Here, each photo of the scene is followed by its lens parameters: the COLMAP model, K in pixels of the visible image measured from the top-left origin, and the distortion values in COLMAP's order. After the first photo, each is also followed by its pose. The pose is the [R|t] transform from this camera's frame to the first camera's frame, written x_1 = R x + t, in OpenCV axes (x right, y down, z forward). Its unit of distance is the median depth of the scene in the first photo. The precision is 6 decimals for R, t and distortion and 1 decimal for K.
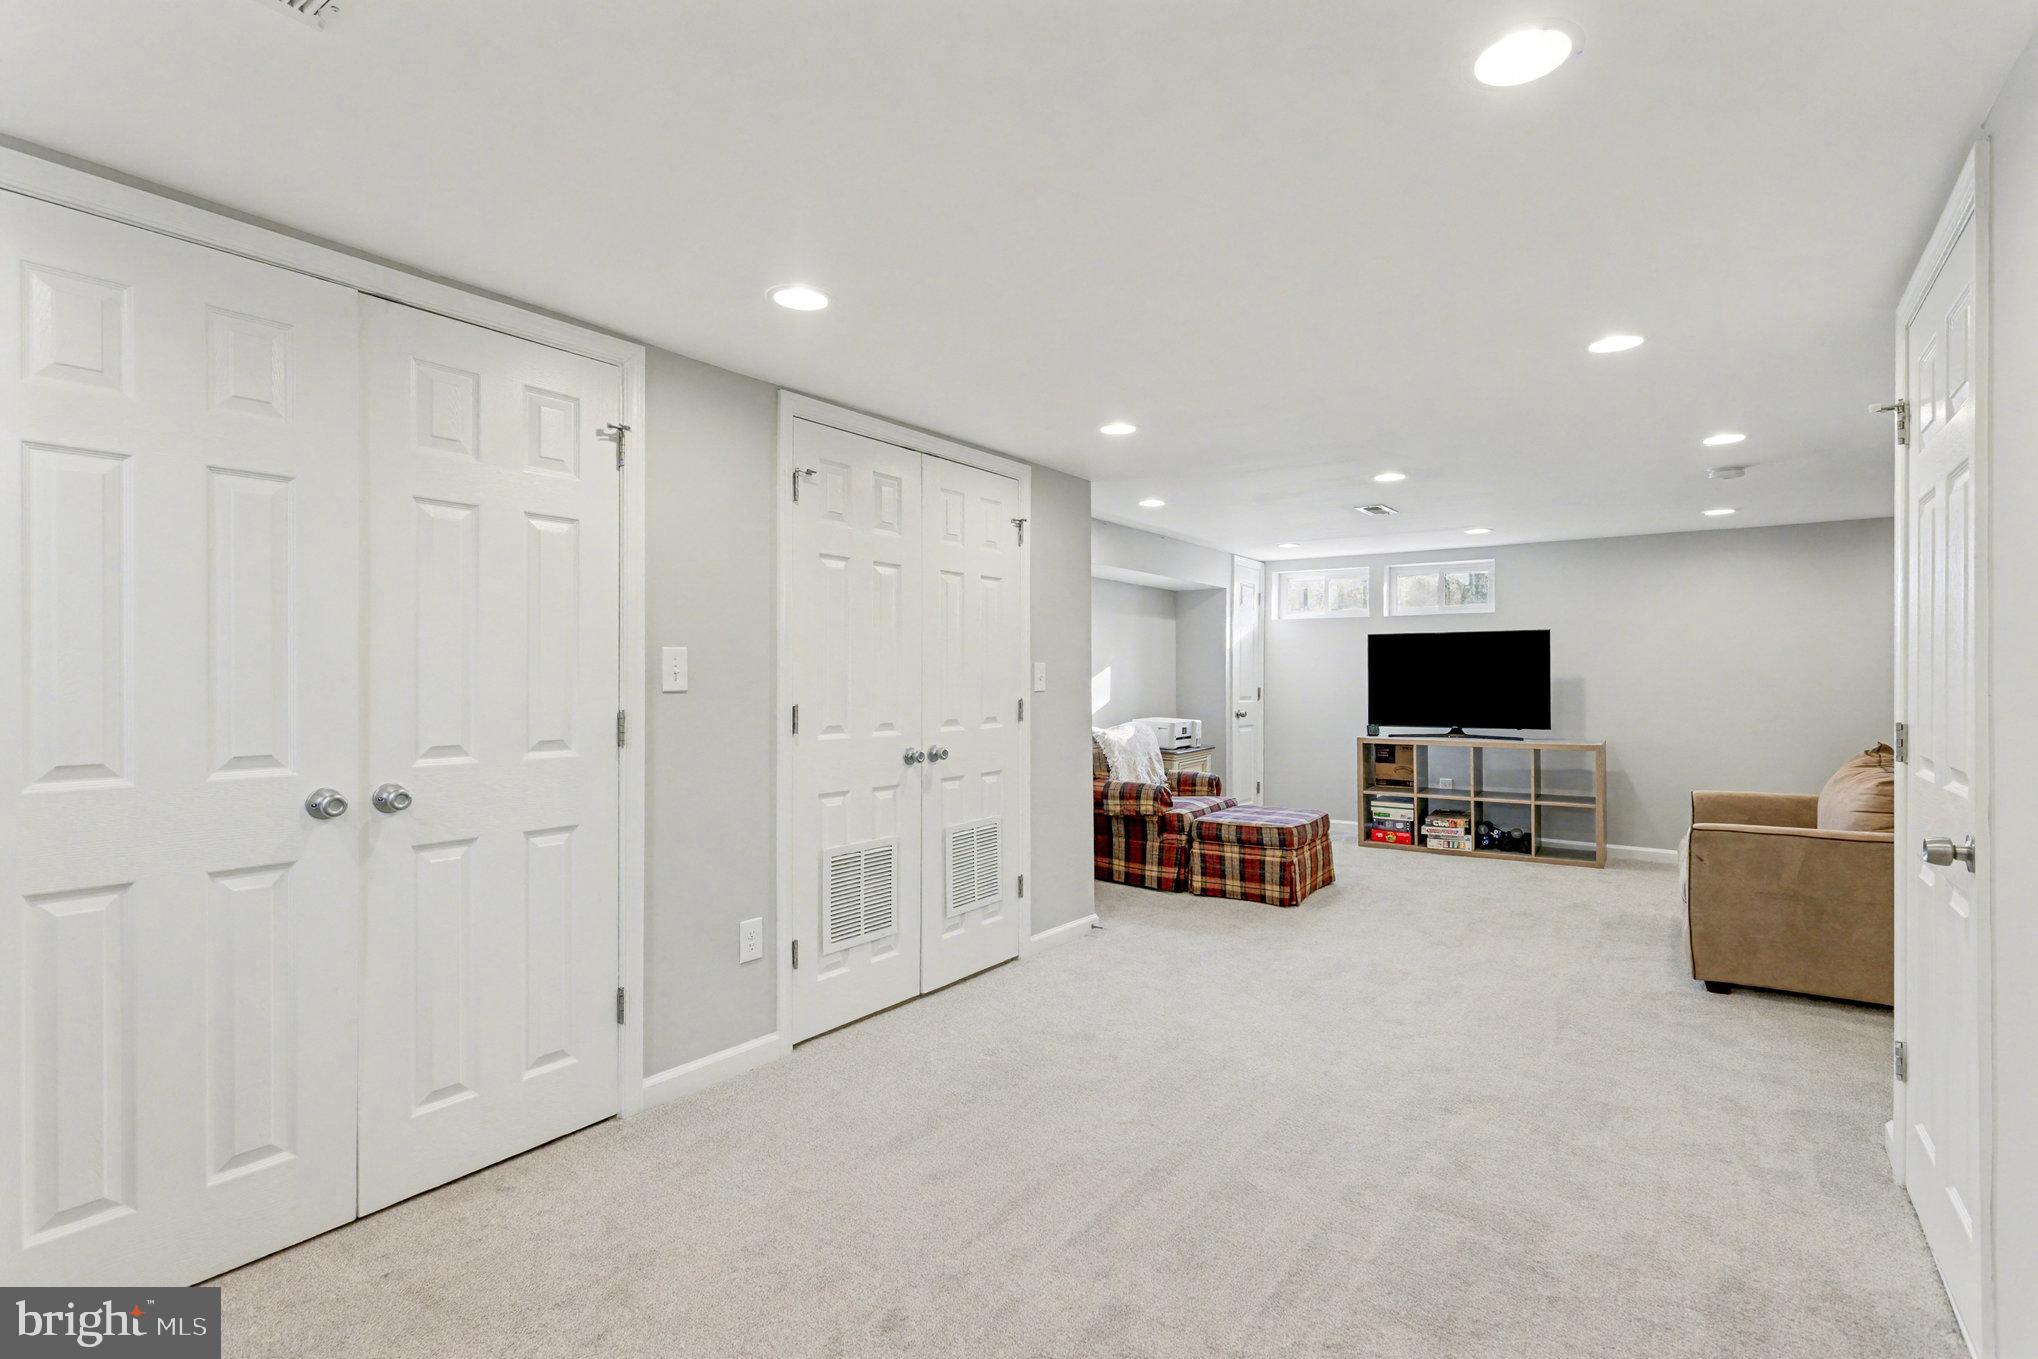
lens RADIAL K [[999.0, 0, 1019.0], [0, 999.0, 679.5], [0, 0, 1]] dist [0.000825, -0.000071]
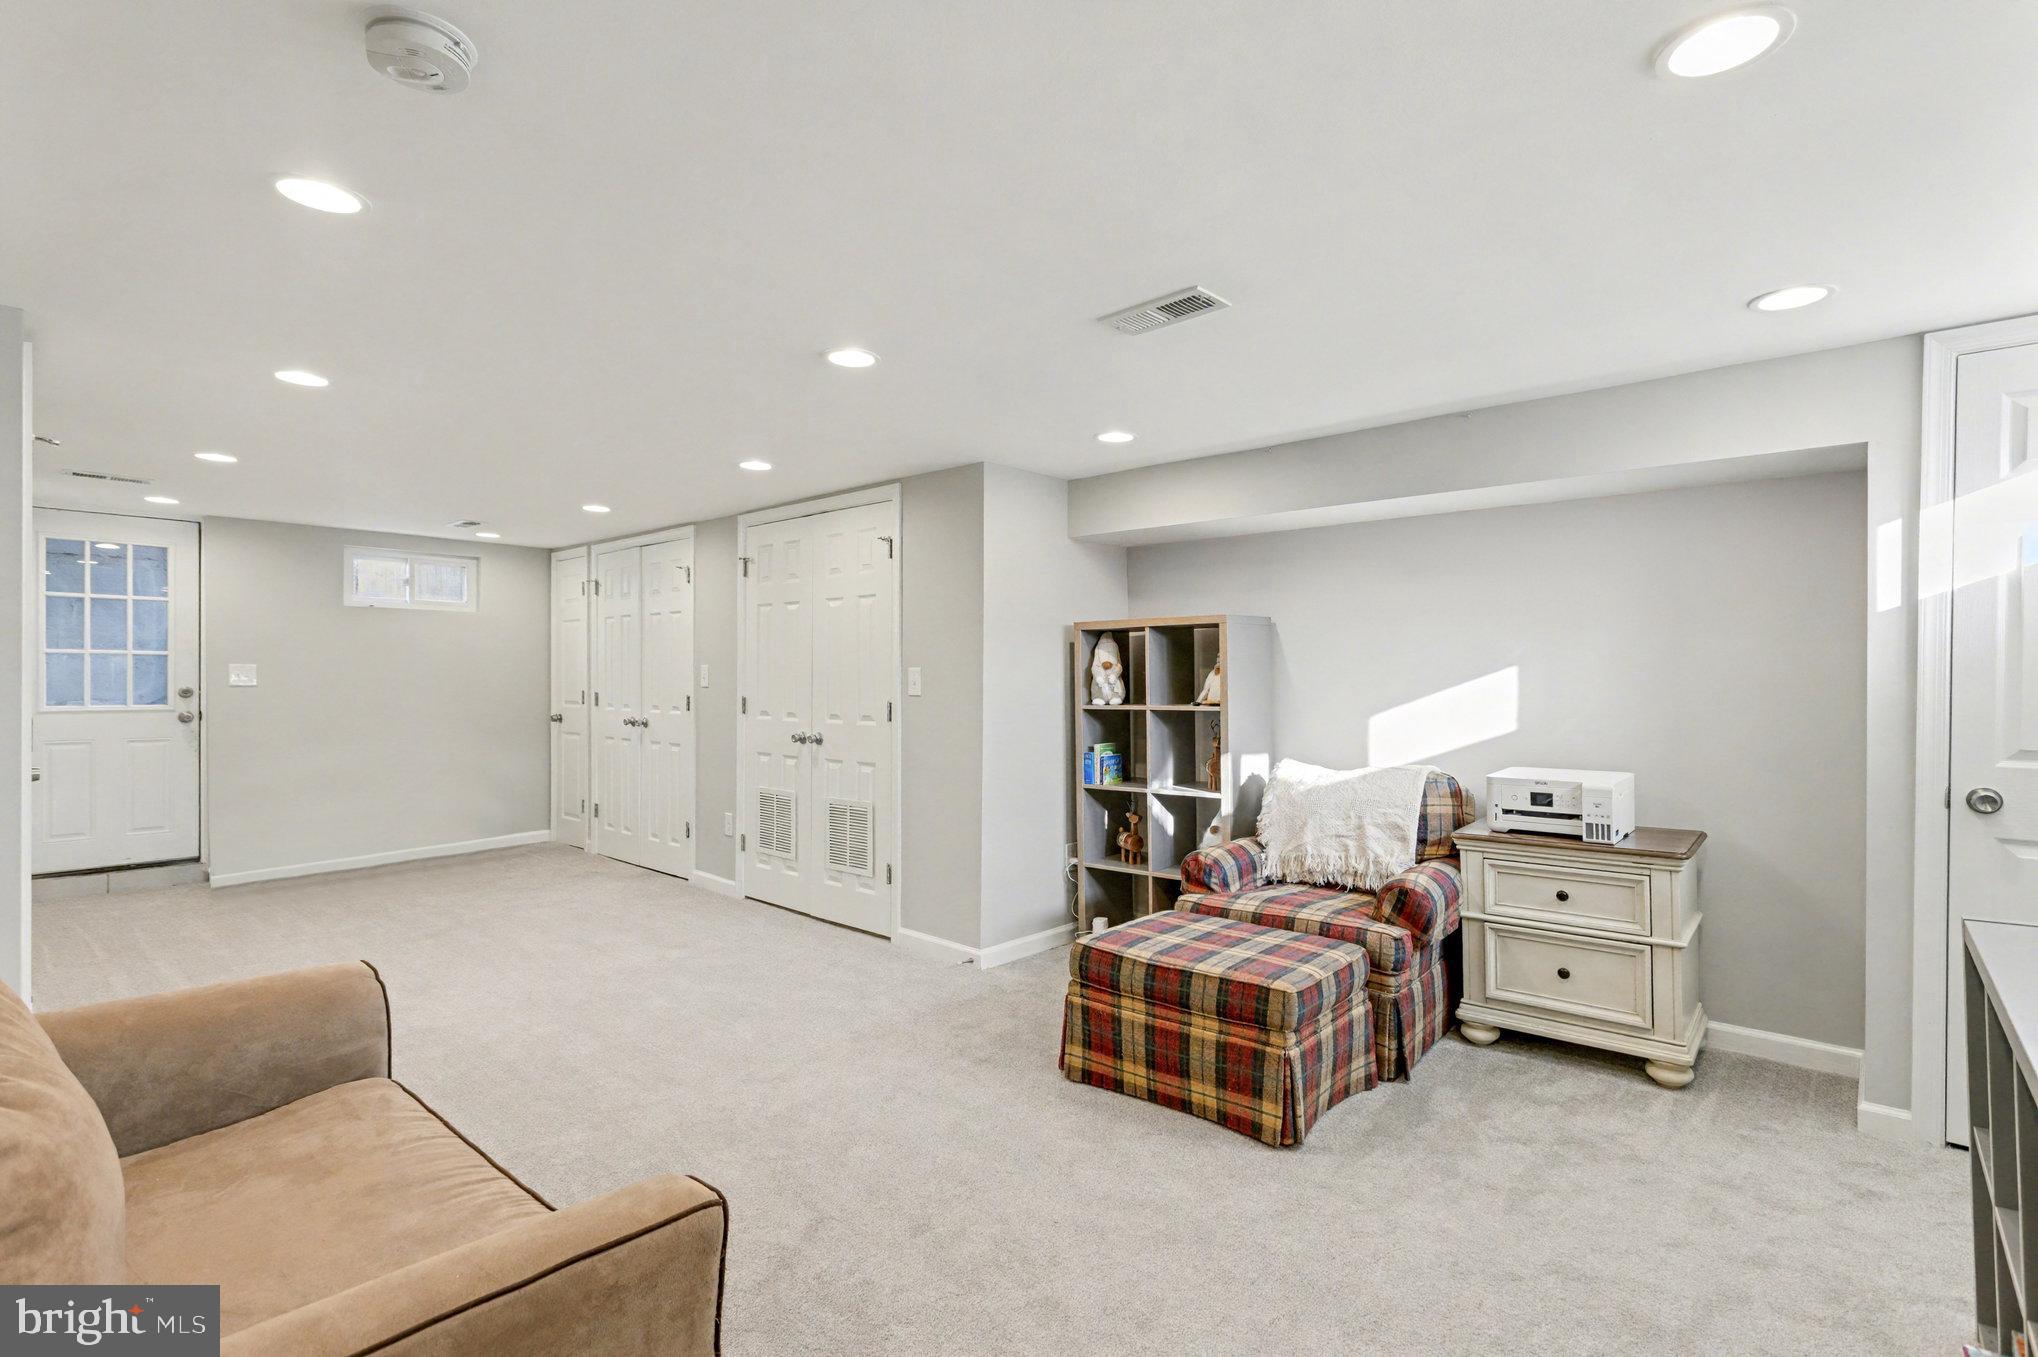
lens RADIAL K [[944.7, 0, 1019.0], [0, 944.7, 678.5], [0, 0, 1]] dist [-0.000571, -0.000033]
pose [[-0.118973, 0.002037, -0.992895, 1.180540], [-0.005451, 0.999981, 0.002705, -0.010768], [0.992882, 0.005734, -0.118960, 1.480531]]
